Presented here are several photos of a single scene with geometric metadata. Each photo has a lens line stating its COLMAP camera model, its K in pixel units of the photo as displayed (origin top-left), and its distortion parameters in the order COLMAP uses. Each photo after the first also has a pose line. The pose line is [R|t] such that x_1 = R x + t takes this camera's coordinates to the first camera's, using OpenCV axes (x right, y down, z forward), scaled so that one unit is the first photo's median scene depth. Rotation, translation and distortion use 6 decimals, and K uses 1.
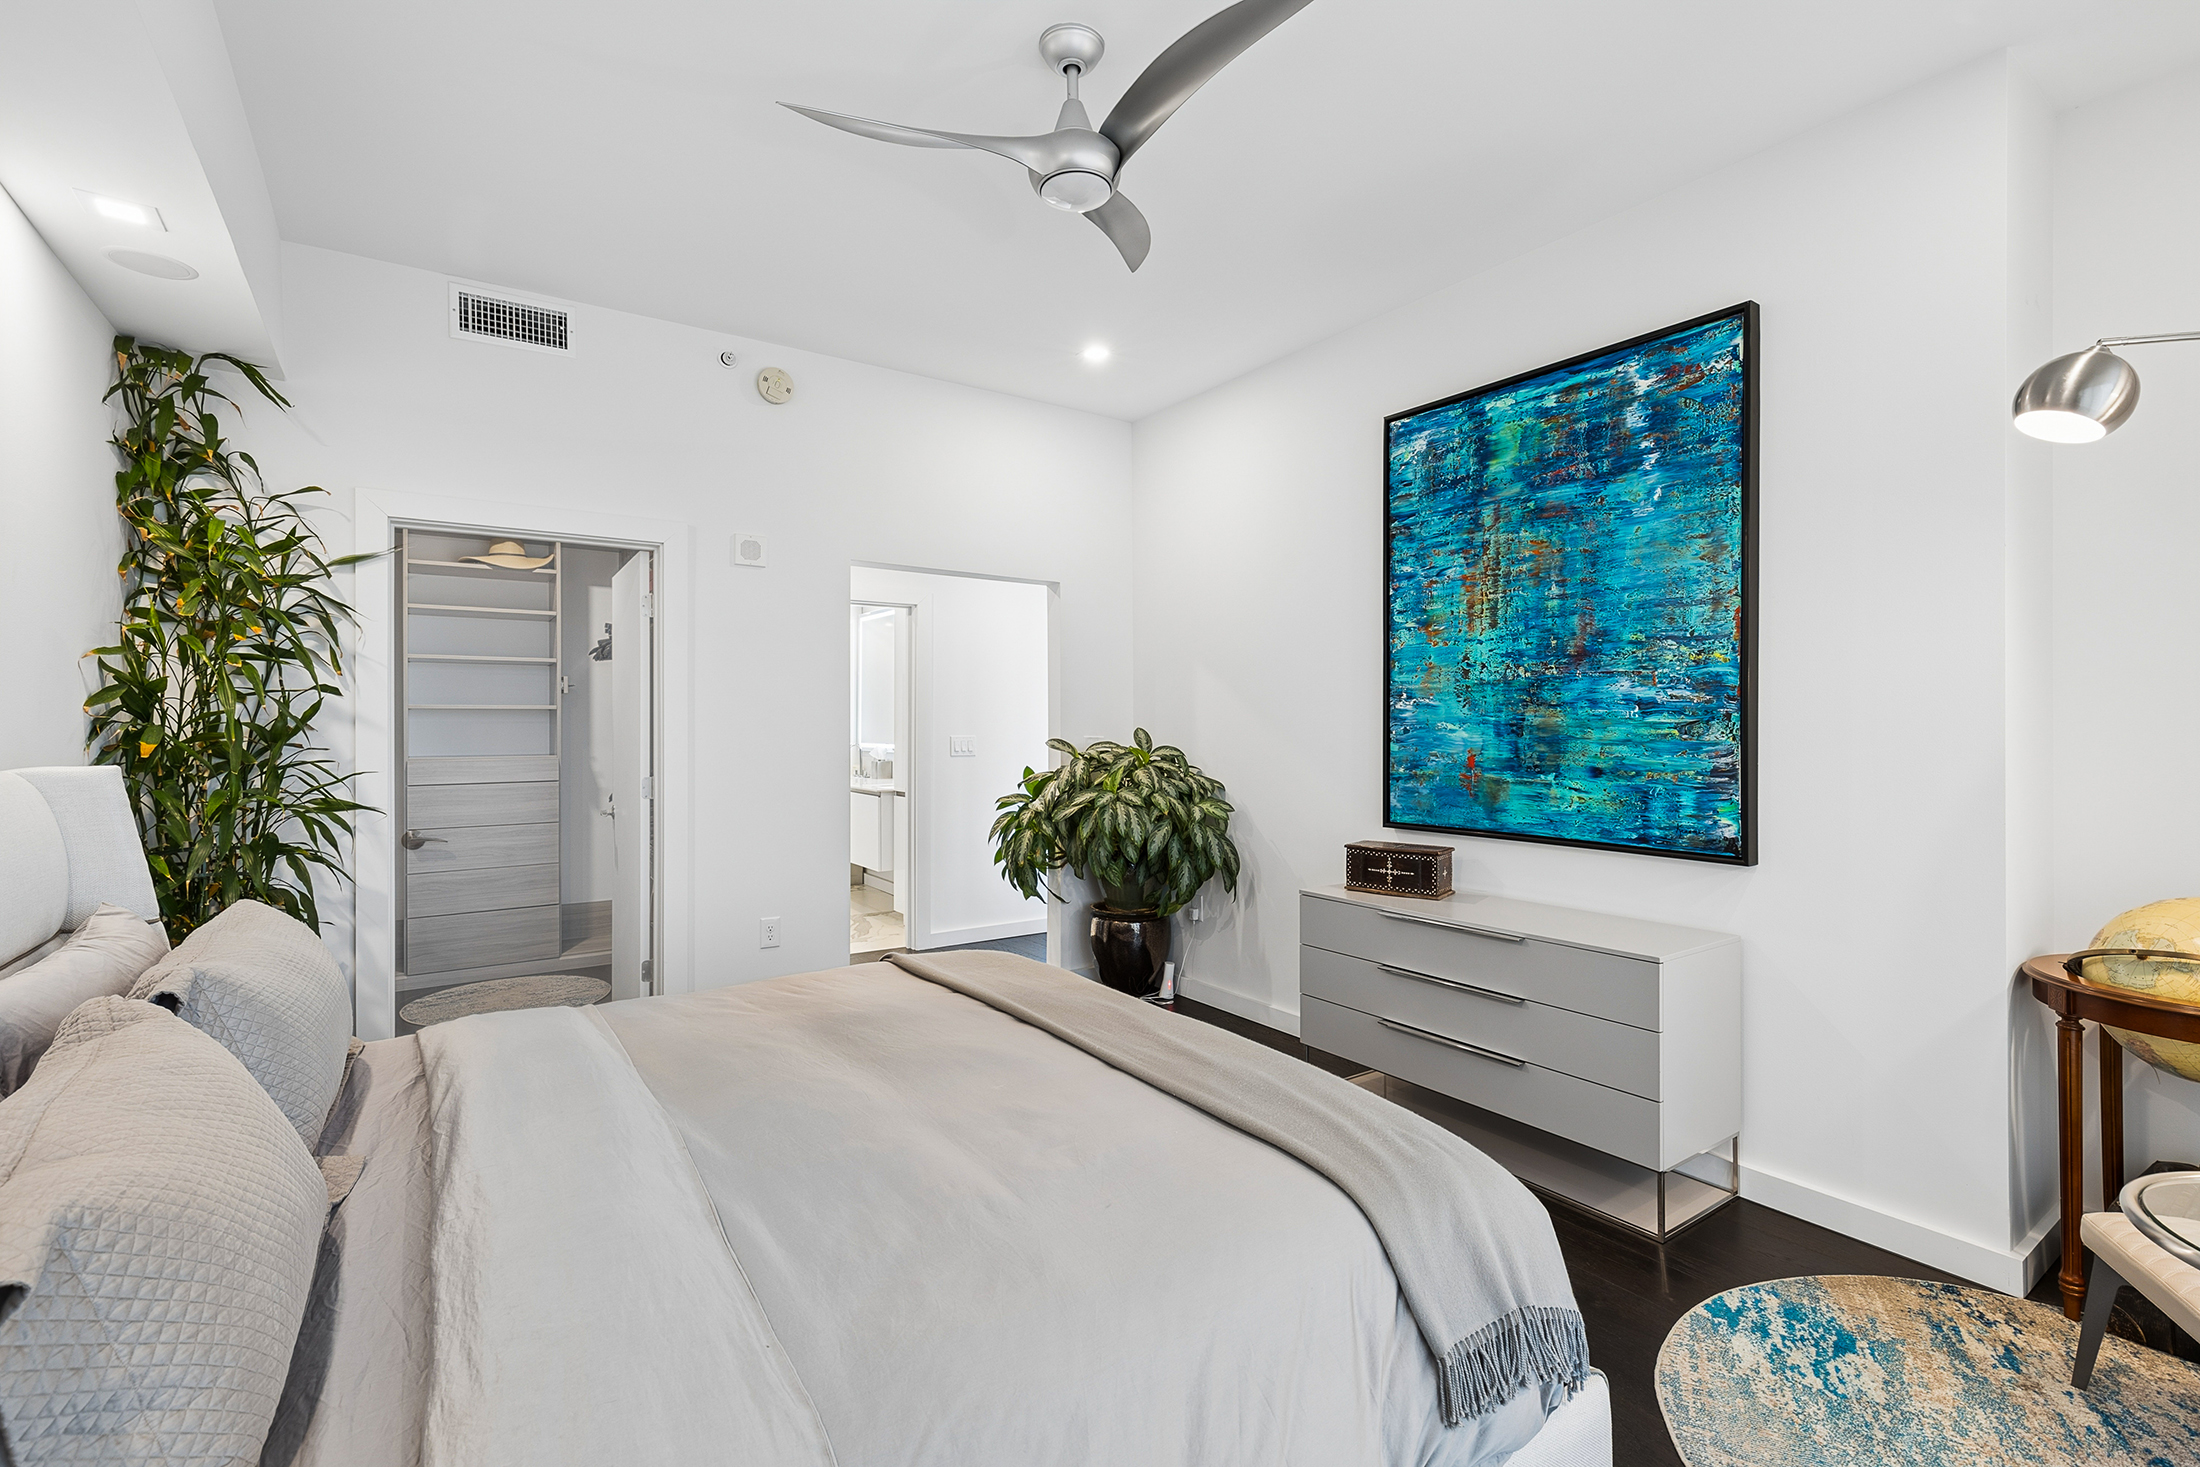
lens RADIAL K [[986.7, 0, 1109.7], [0, 986.7, 728.6], [0, 0, 1]] dist [0.008245, -0.000937]
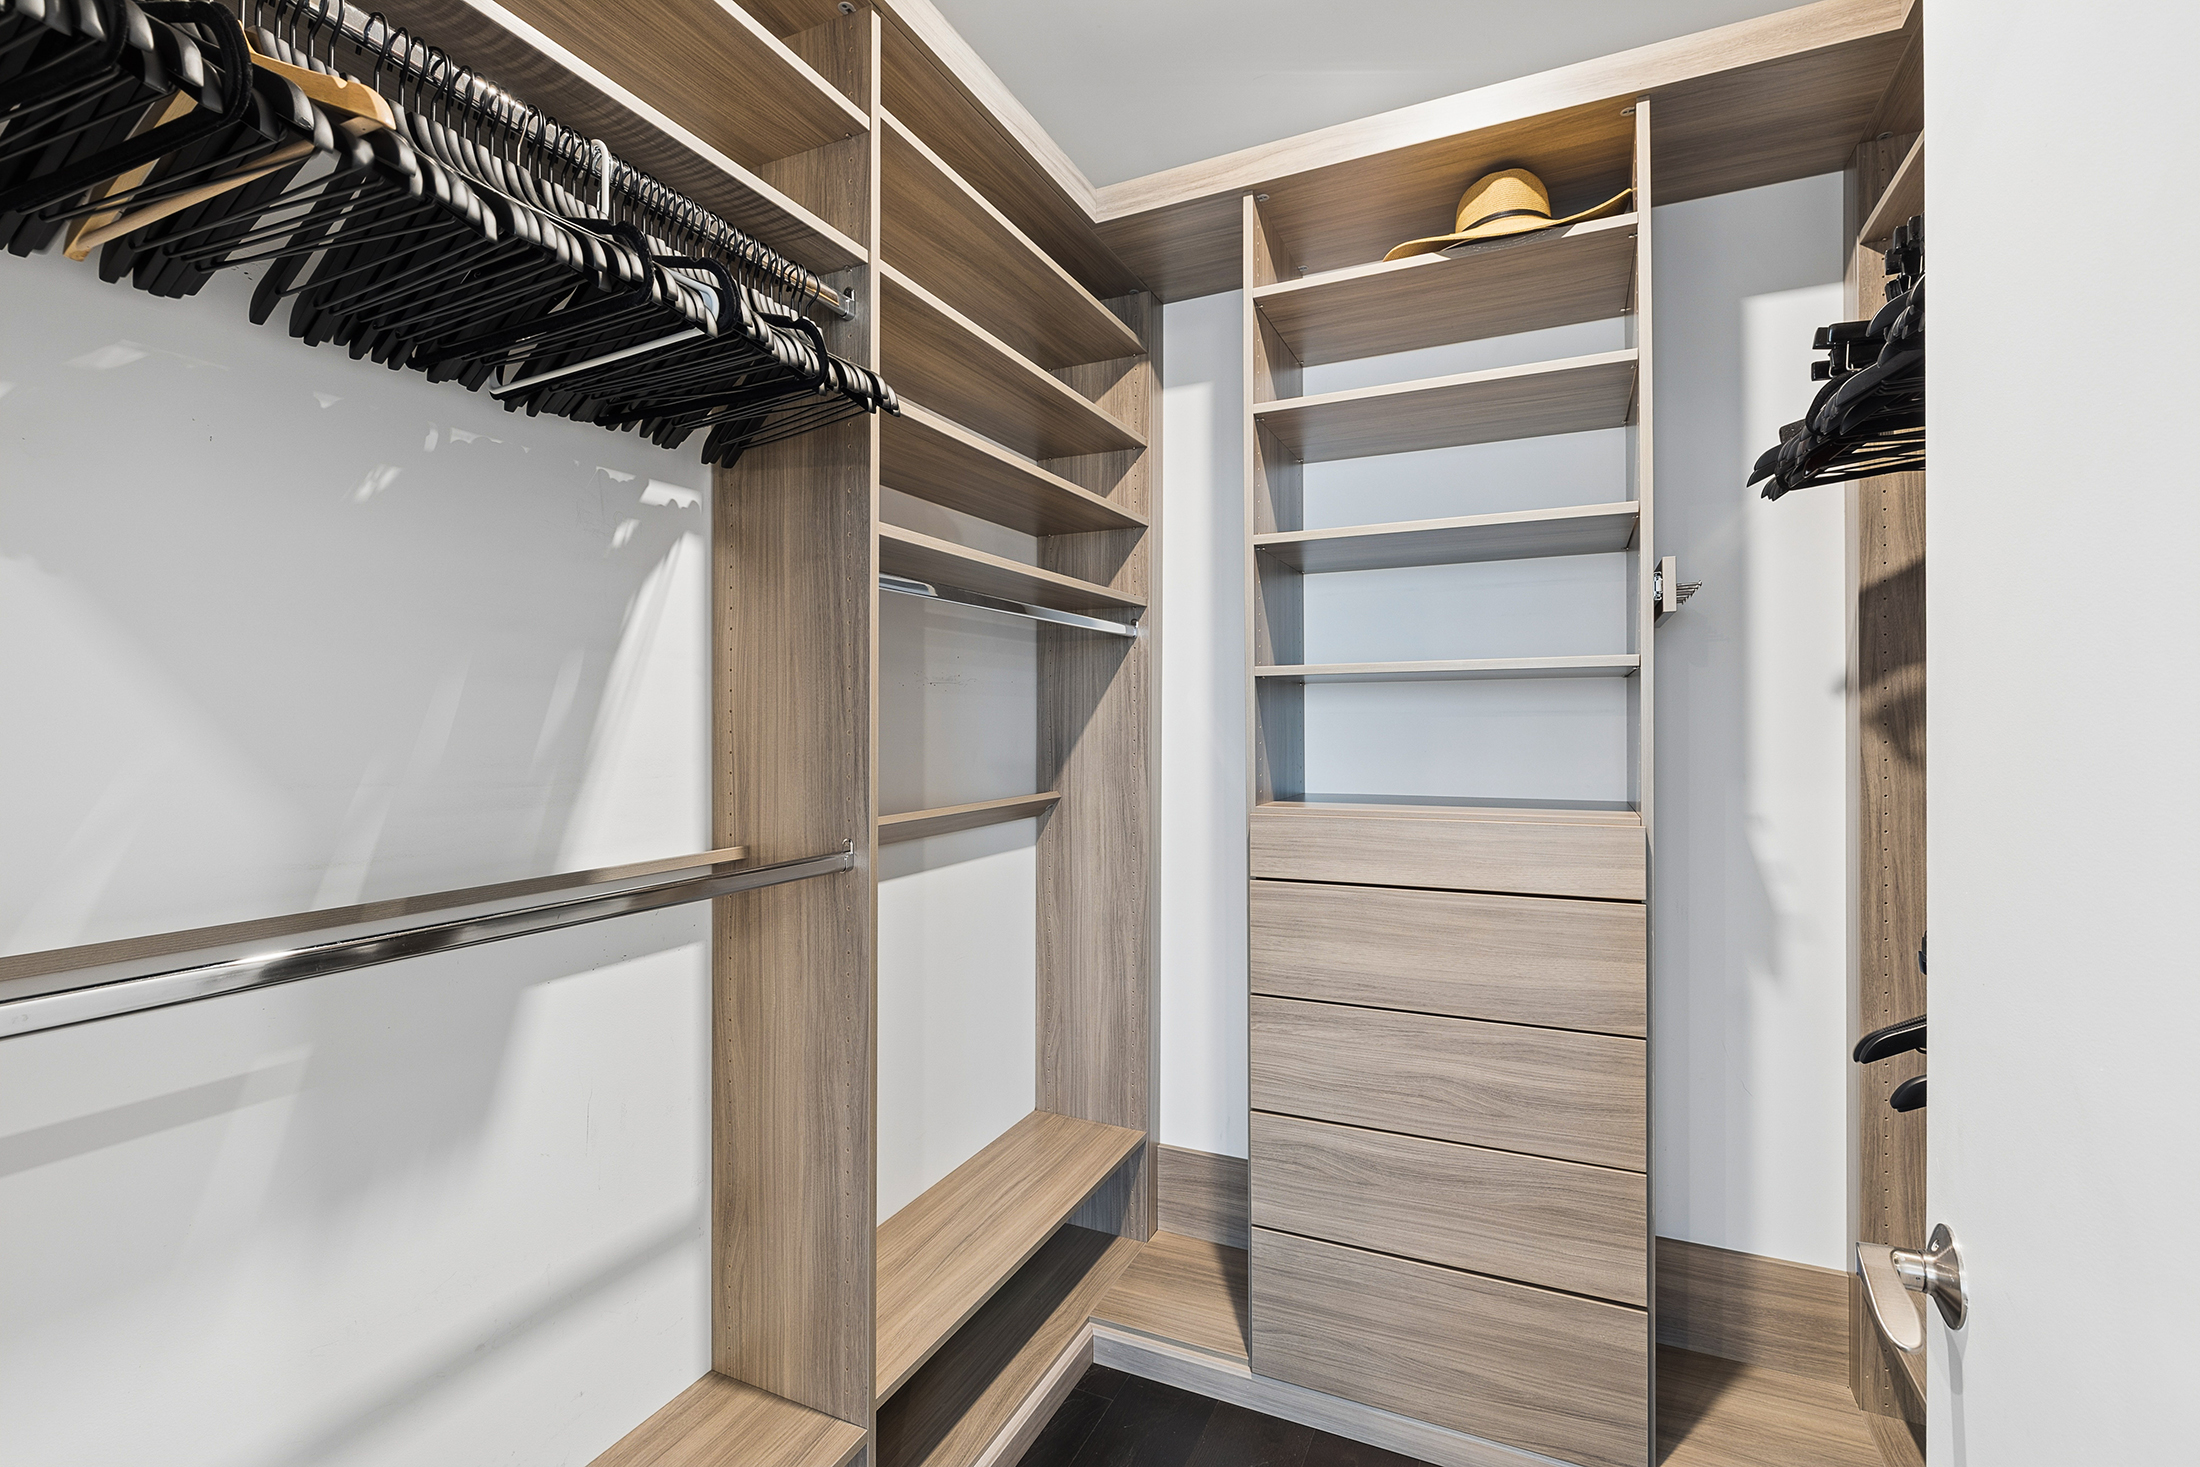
lens RADIAL K [[992.4, 0, 1095.7], [0, 992.4, 724.7], [0, 0, 1]] dist [0.001523, 0.000193]
pose [[0.501097, 0.002392, -0.865388, -0.575656], [-0.005563, 0.999984, -0.000457, -0.001657], [0.865373, 0.005043, 0.501102, 1.066187]]
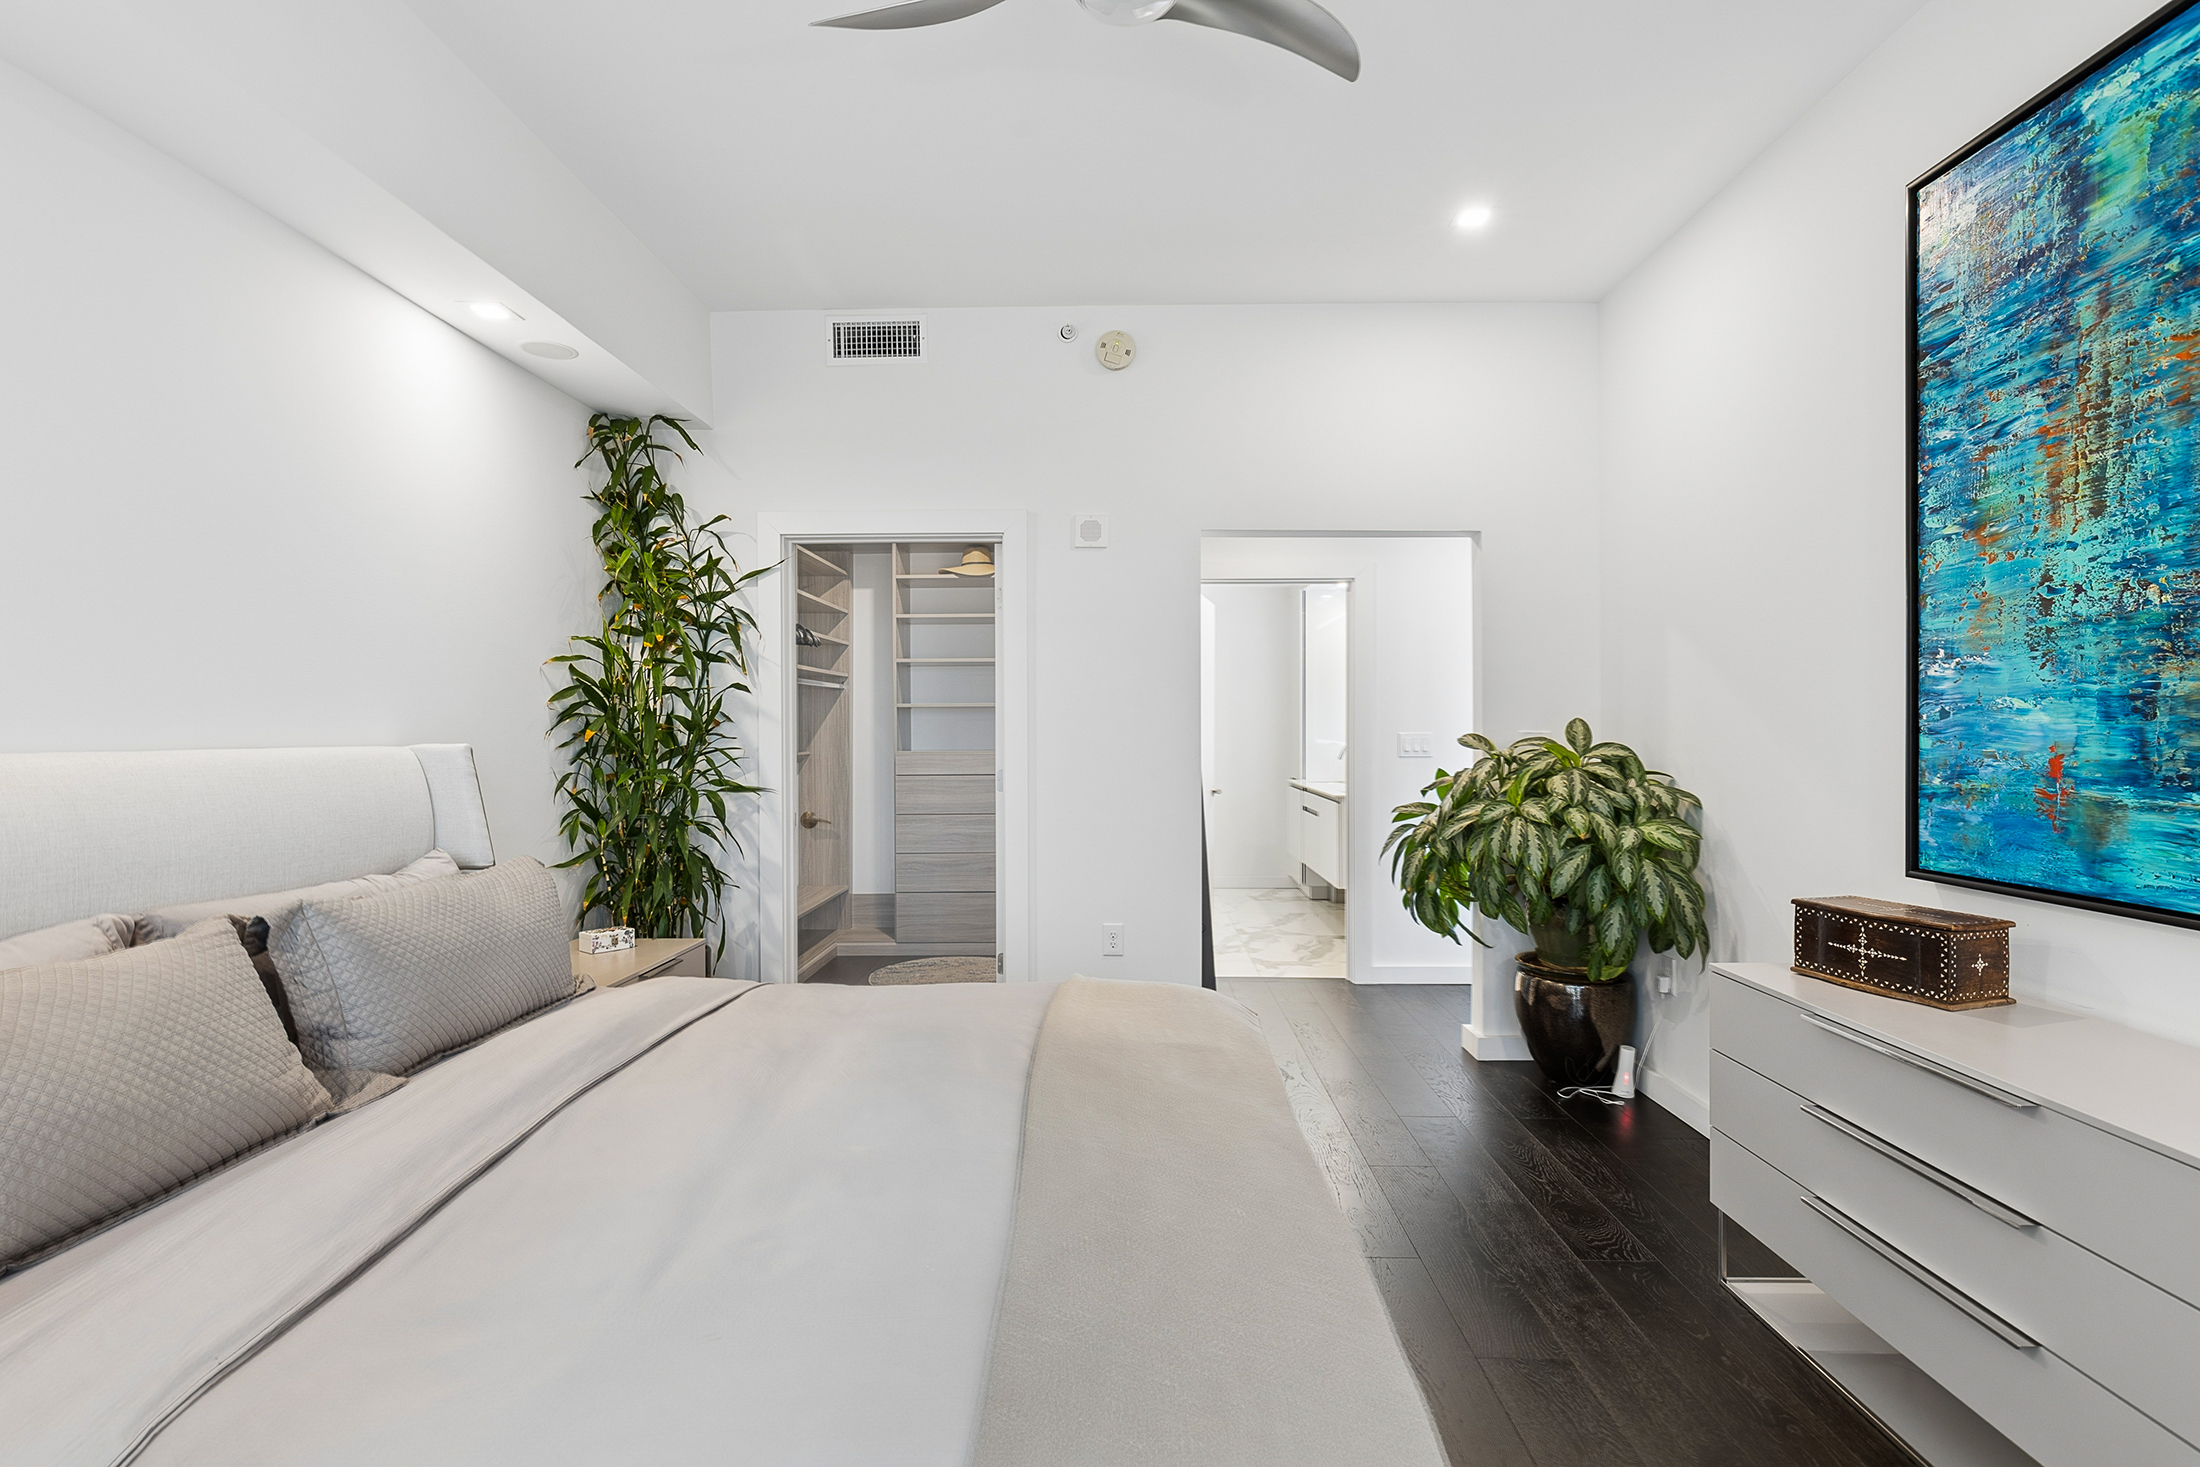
lens RADIAL K [[1065.4, 0, 1098.4], [0, 1065.4, 739.3], [0, 0, 1]] dist [0.000588, -0.000604]
pose [[0.812941, 0.003097, -0.582339, 0.266381], [-0.000201, 0.999987, 0.005038, 0.014482], [0.582347, -0.003978, 0.812931, 0.204844]]
